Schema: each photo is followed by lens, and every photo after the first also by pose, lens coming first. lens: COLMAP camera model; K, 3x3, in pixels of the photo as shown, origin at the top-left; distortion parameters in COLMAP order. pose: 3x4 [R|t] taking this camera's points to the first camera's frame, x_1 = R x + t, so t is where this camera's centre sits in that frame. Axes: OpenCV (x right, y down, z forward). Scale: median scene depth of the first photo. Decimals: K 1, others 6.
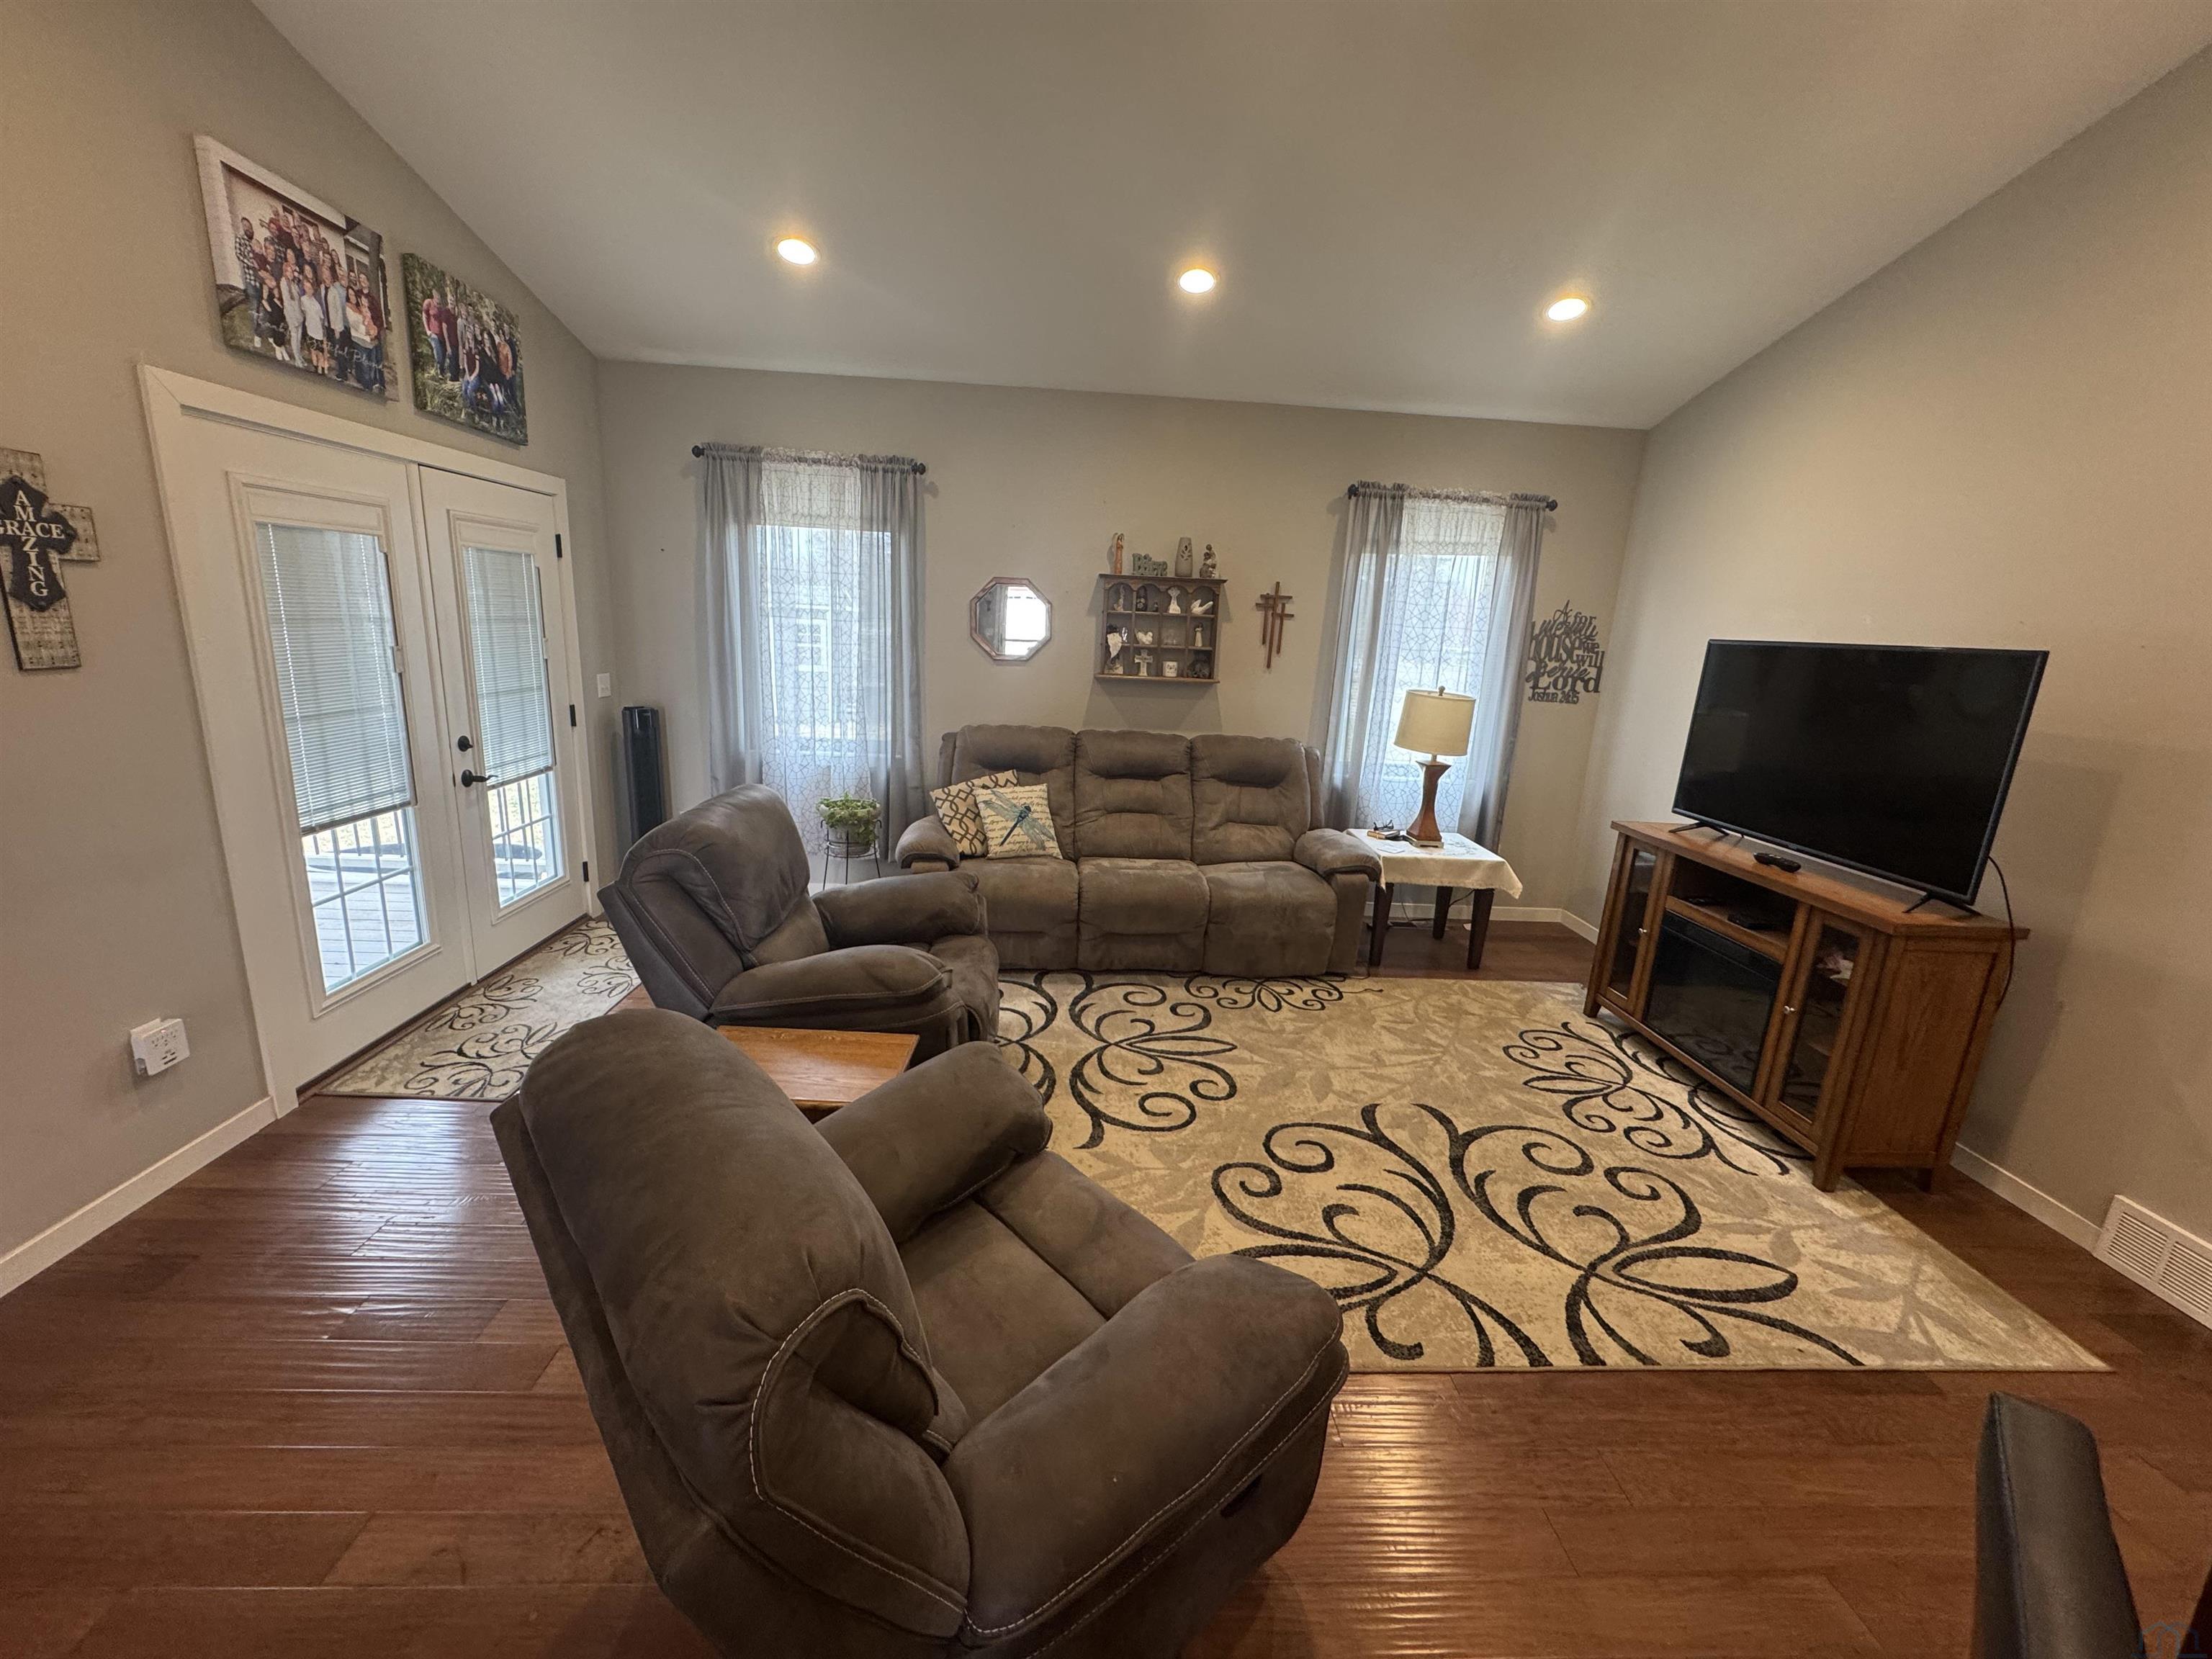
lens RADIAL K [[879.7, 0, 1106.2], [0, 879.7, 824.2], [0, 0, 1]] dist [-0.002225, 0.000210]
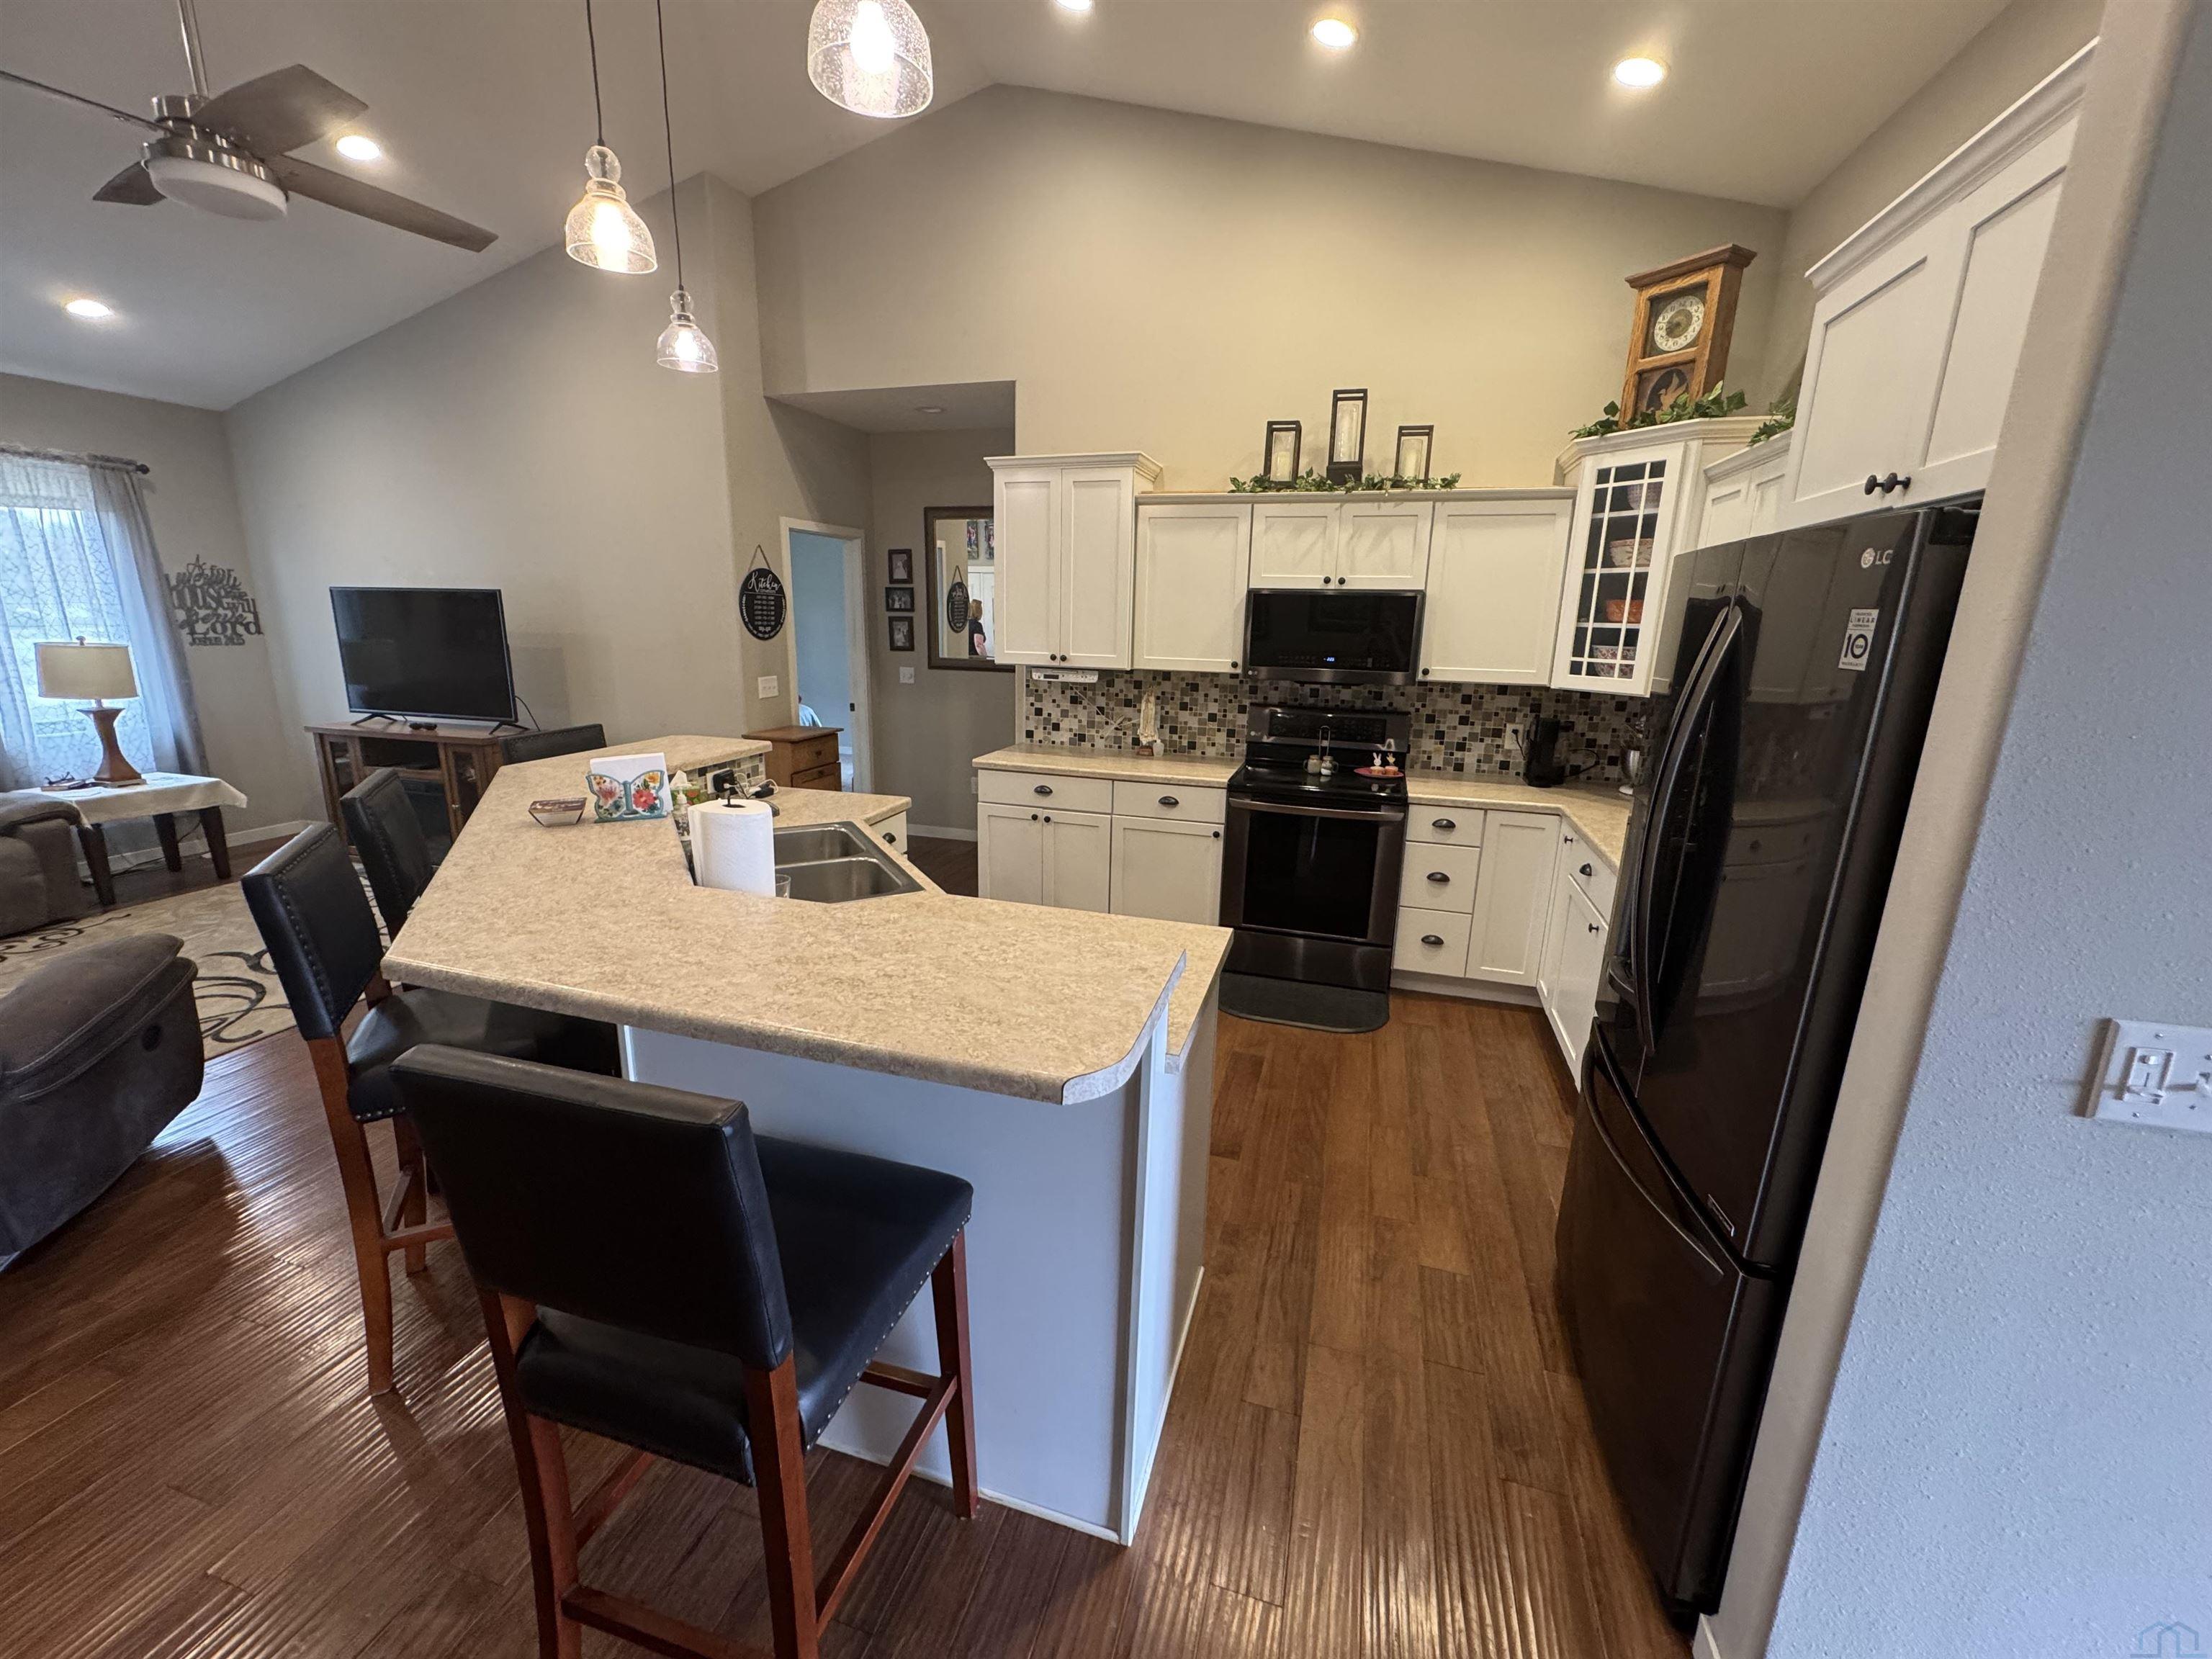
lens RADIAL K [[879.7, 0, 1106.2], [0, 879.7, 824.2], [0, 0, 1]] dist [-0.002225, 0.000210]
pose [[0.328547, -0.265772, 0.906323, -0.223115], [0.211575, 0.955916, 0.203618, 0.102314], [-0.920485, 0.124857, 0.370294, -0.488130]]
